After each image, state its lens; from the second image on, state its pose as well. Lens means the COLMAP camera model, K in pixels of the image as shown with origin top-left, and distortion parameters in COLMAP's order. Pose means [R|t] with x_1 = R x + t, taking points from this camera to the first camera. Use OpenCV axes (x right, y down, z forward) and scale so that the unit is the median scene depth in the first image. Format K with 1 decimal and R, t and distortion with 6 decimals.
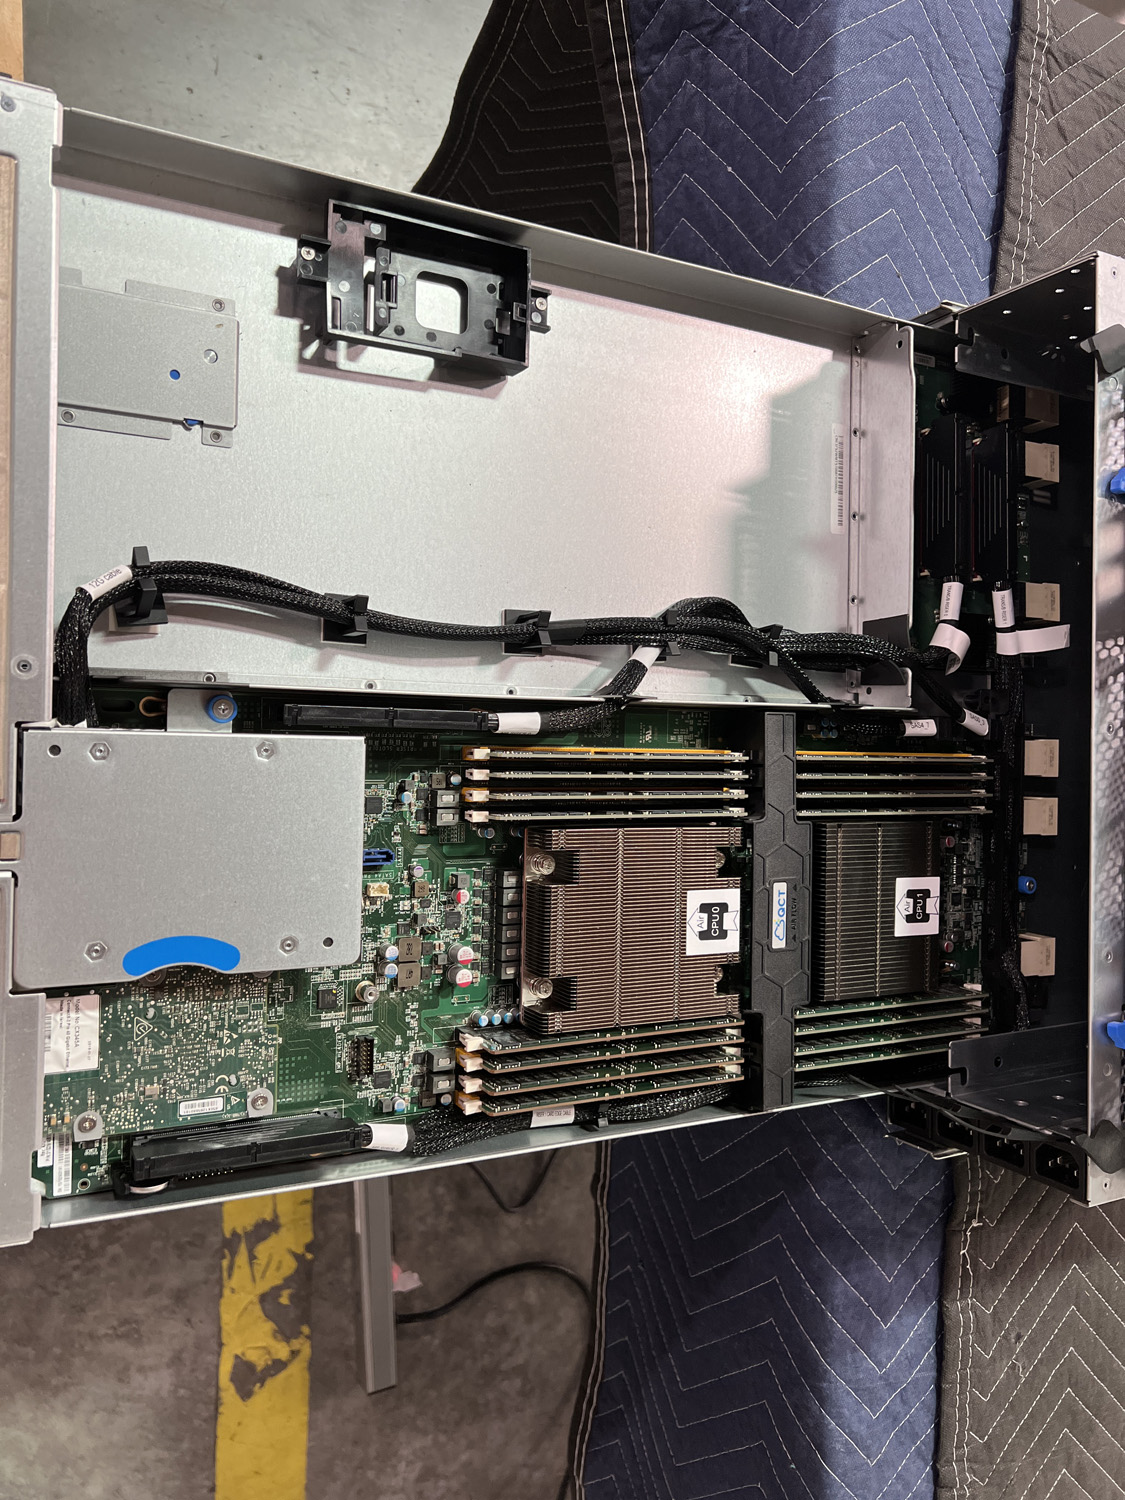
lens RADIAL K [[1140.7, 0, 600.0], [0, 1140.7, 711.6], [0, 0, 1]] dist [0.043572, -0.052260]
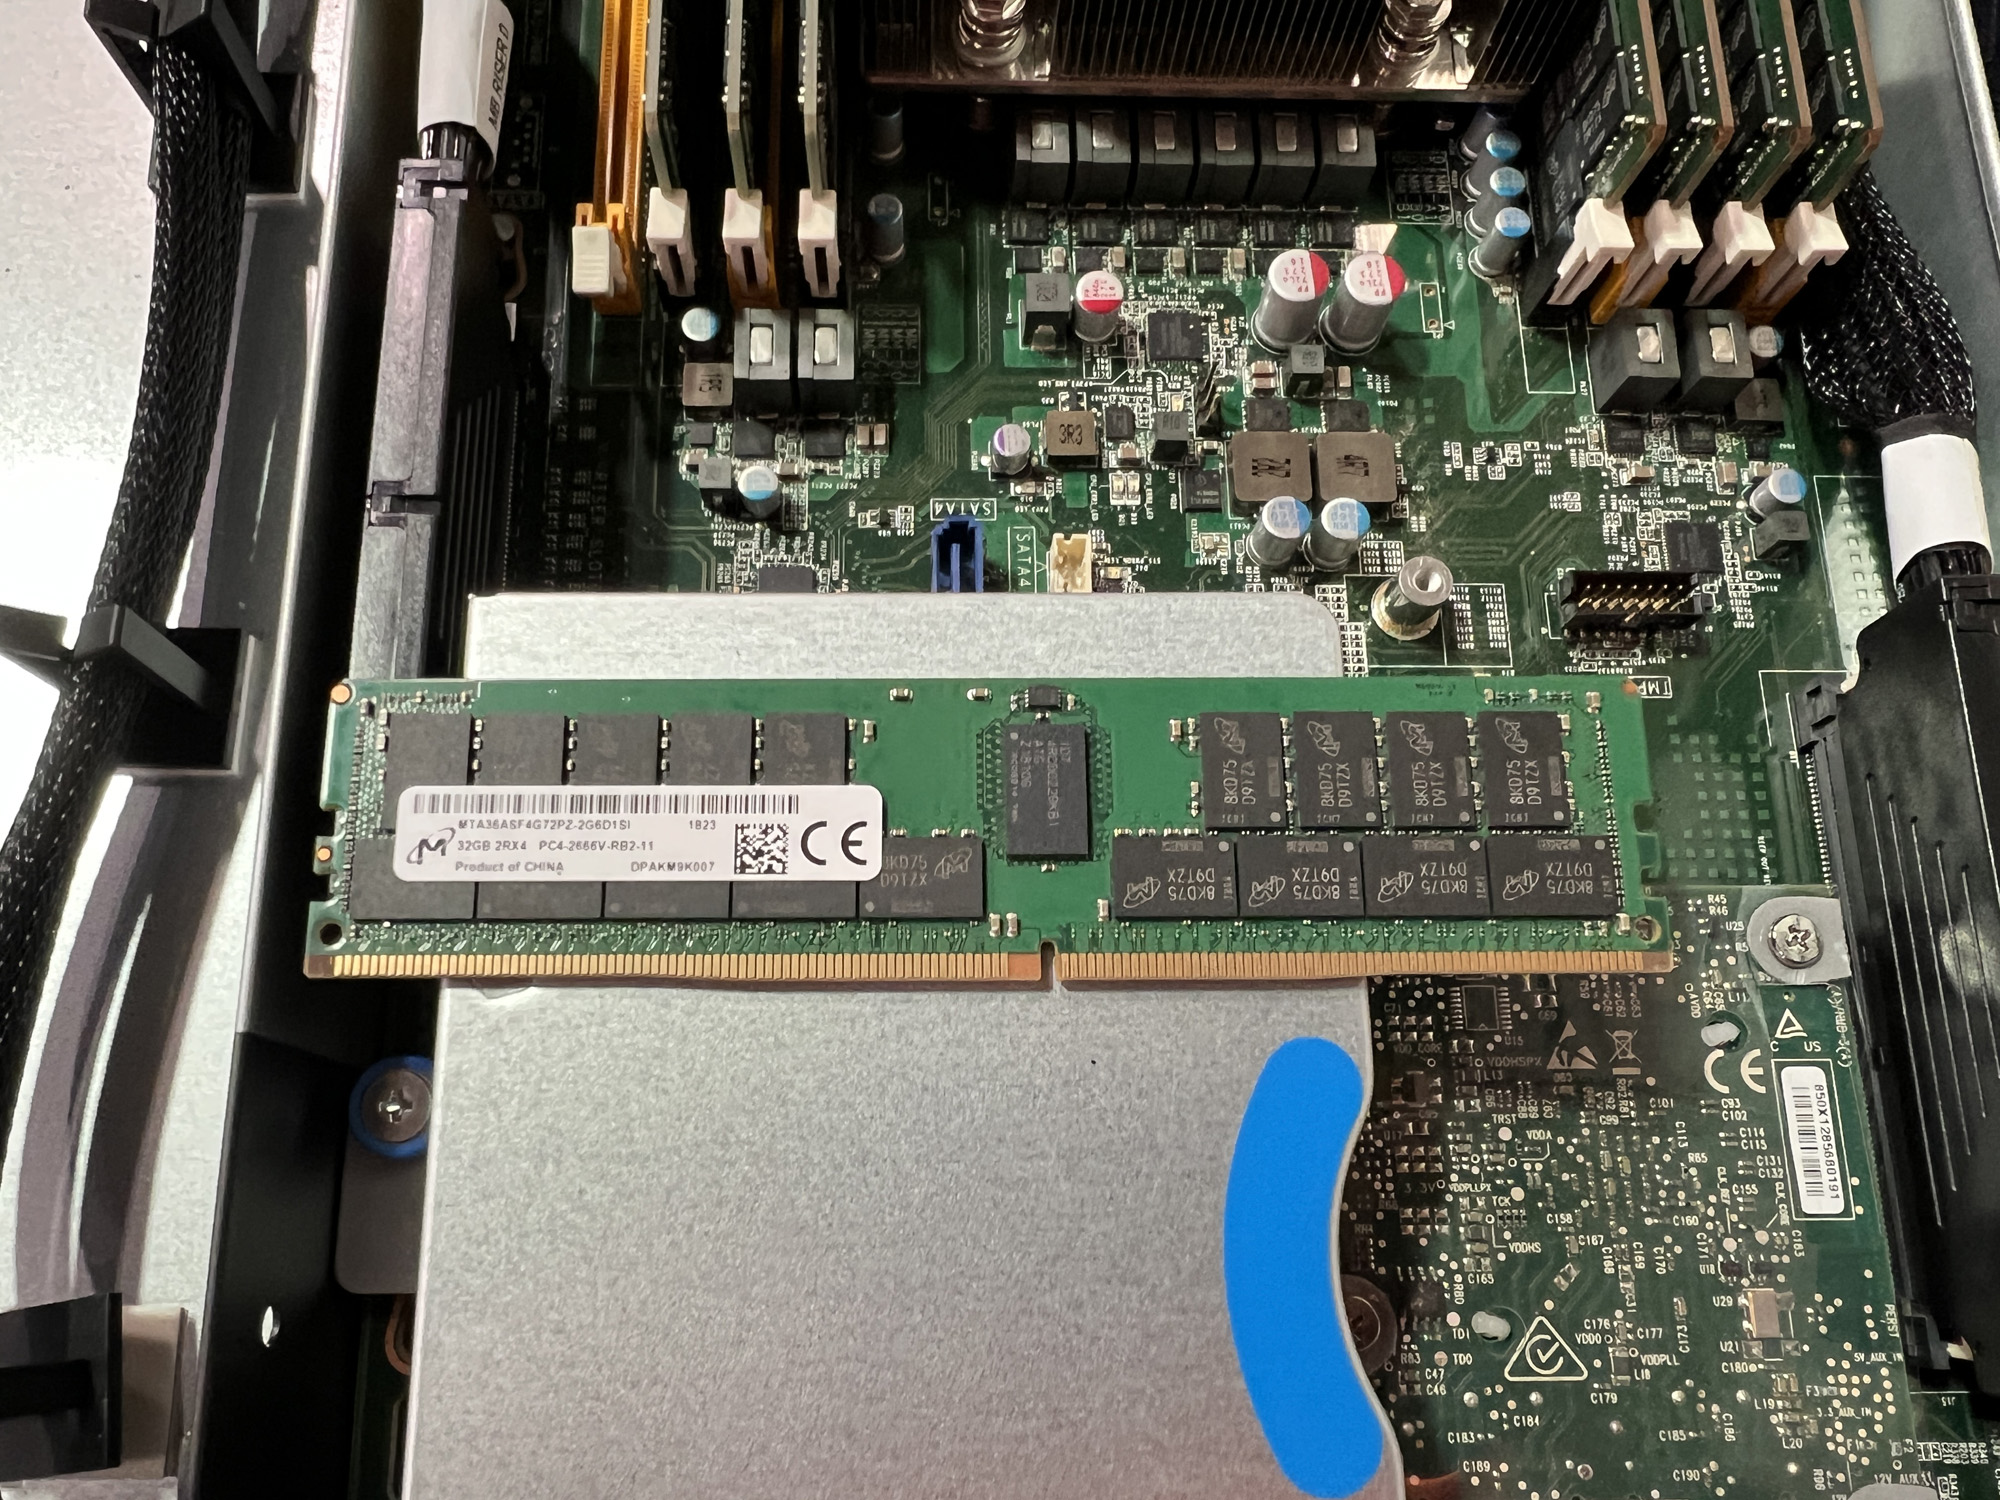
lens RADIAL K [[1521.0, 0, 941.3], [0, 1521.0, 772.1], [0, 0, 1]] dist [0.043572, -0.052260]
pose [[-0.014898, -0.977918, -0.208458, -0.158913], [0.999004, -0.023330, 0.038049, 0.104294], [-0.042072, -0.207684, 0.977291, 0.594869]]
